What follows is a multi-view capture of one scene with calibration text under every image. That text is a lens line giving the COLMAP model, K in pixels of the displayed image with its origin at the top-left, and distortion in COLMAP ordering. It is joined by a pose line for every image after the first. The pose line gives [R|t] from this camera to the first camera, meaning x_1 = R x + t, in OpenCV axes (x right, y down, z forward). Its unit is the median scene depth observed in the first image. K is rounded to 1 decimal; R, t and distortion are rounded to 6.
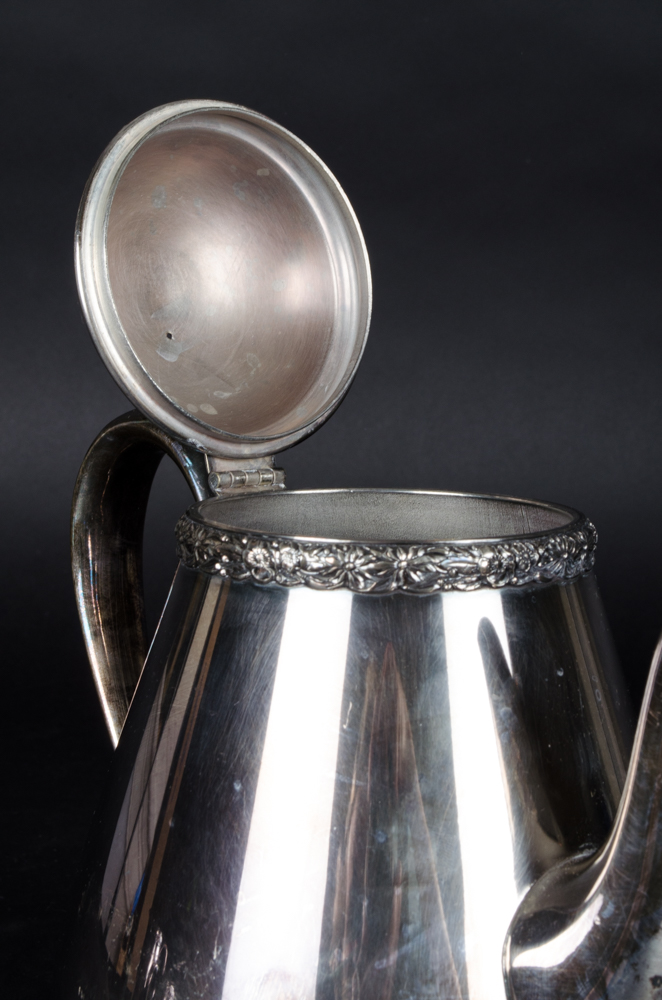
lens RADIAL K [[2441.1, 0, 328.8], [0, 2441.1, 497.8], [0, 0, 1]] dist [-0.439783, 0.000000]
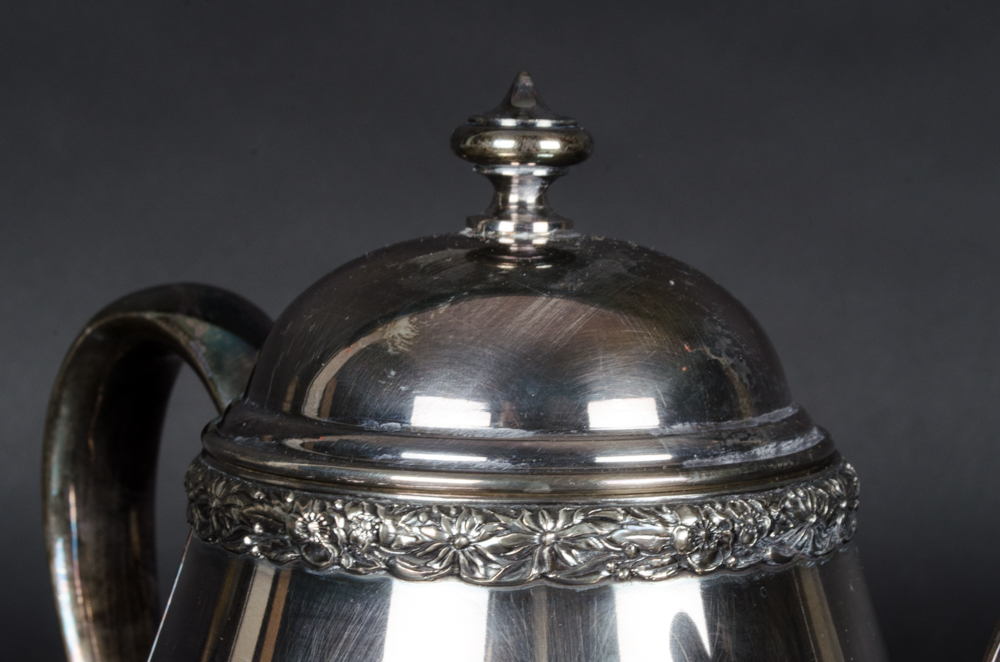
lens RADIAL K [[2441.1, 0, 502.6], [0, 2441.1, 332.2], [0, 0, 1]] dist [-0.439783, 0.000000]
pose [[0.999910, -0.006243, 0.011886, 0.011989], [0.006646, 0.999395, -0.034135, -0.003120], [-0.011666, 0.034211, 0.999347, 0.391553]]
